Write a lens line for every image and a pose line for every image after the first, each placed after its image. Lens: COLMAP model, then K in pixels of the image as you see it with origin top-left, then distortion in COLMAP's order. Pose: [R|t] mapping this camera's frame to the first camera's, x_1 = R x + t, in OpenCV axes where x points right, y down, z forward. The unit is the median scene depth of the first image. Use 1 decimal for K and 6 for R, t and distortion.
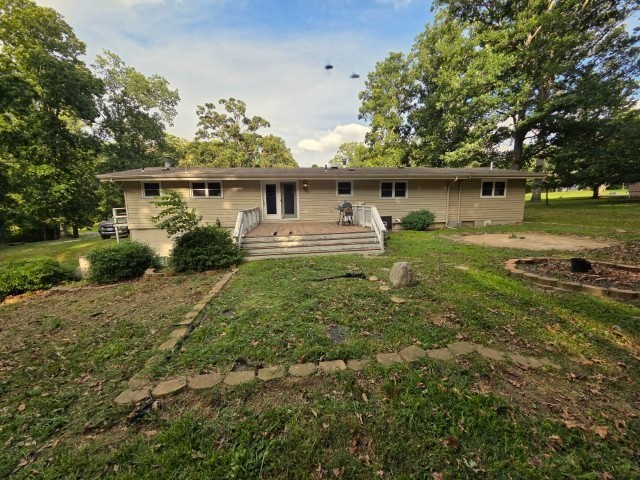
lens RADIAL K [[265.0, 0, 320.0], [0, 265.0, 240.0], [0, 0, 1]] dist [0.001964, 0.000821]
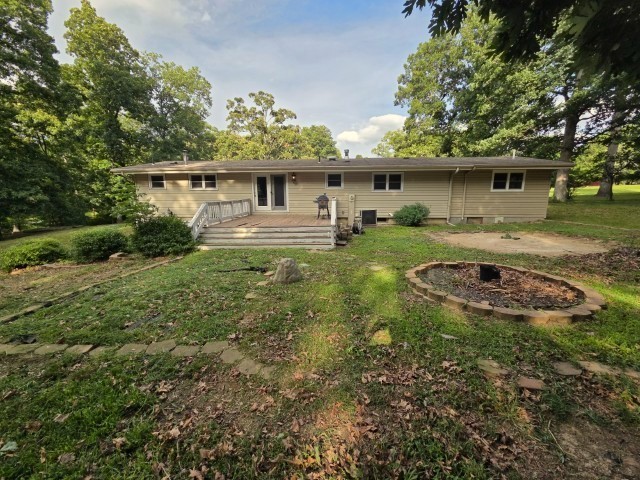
lens RADIAL K [[265.0, 0, 320.0], [0, 265.0, 240.0], [0, 0, 1]] dist [0.001964, 0.000821]
pose [[0.982881, 0.041457, -0.179514, 0.213374], [-0.035348, 0.998686, 0.037101, -0.009429], [0.180817, -0.030120, 0.983055, 0.019593]]
